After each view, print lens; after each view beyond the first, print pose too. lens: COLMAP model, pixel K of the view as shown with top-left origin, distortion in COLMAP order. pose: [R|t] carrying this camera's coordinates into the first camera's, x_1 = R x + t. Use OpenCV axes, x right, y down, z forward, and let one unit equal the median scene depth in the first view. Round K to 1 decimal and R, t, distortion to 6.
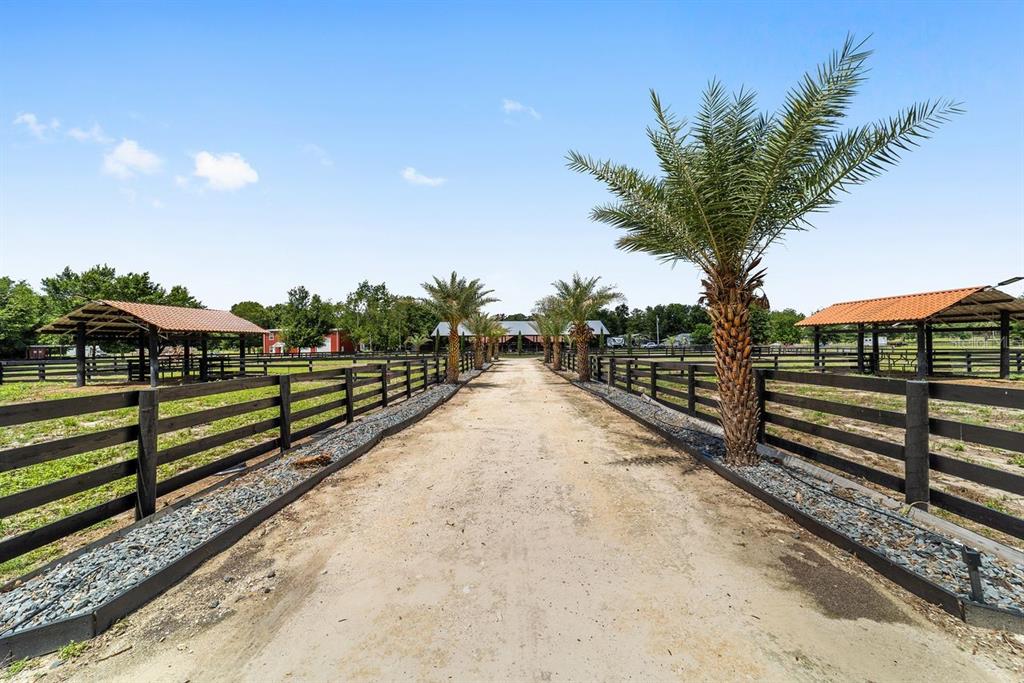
lens RADIAL K [[390.8, 0, 510.4], [0, 390.8, 339.9], [0, 0, 1]] dist [-0.021068, 0.010434]
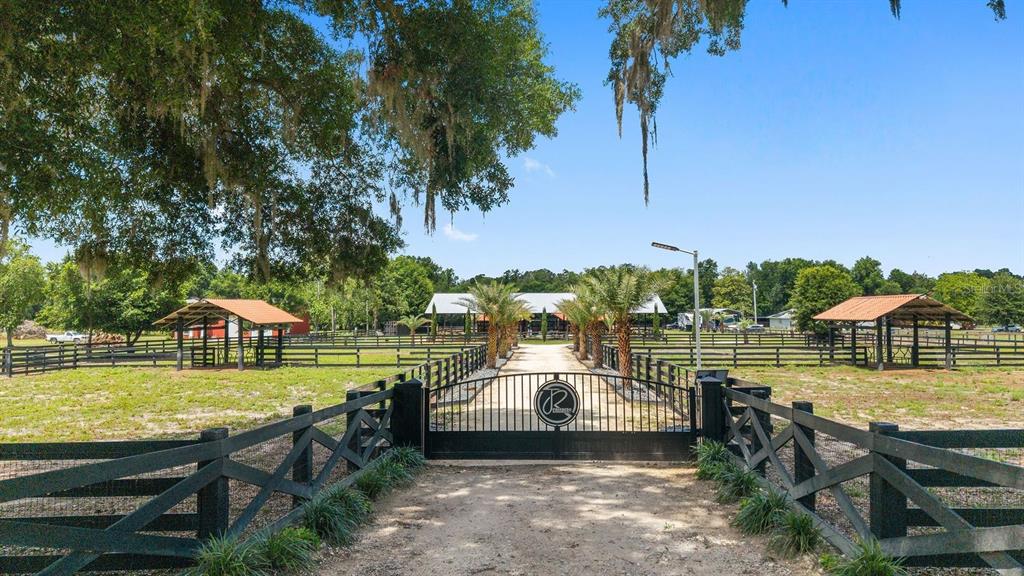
lens RADIAL K [[678.3, 0, 512.0], [0, 678.3, 288.0], [0, 0, 1]] dist [0.103262, -0.187986]
pose [[0.999717, 0.005625, -0.023117, -0.012521], [-0.006367, 0.999463, -0.032151, -0.027999], [0.022924, 0.032289, 0.999216, -0.431897]]
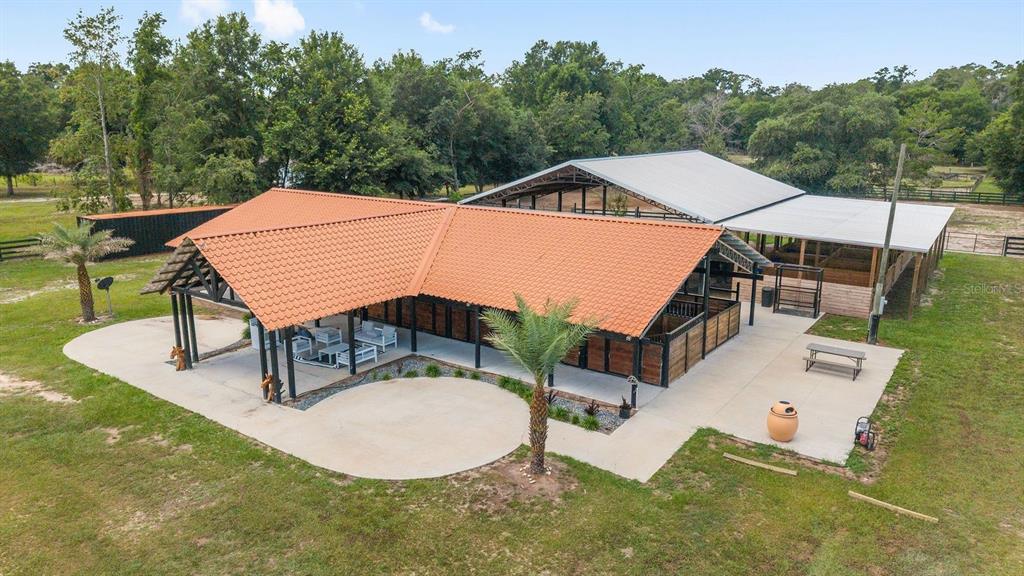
lens RADIAL K [[681.3, 0, 509.9], [0, 681.3, 292.4], [0, 0, 1]] dist [0.031492, -0.034887]
pose [[0.819861, 0.145114, -0.553868, 0.480532], [-0.007397, 0.969953, 0.243179, -0.114993], [0.572515, -0.195276, 0.796300, 1.876054]]
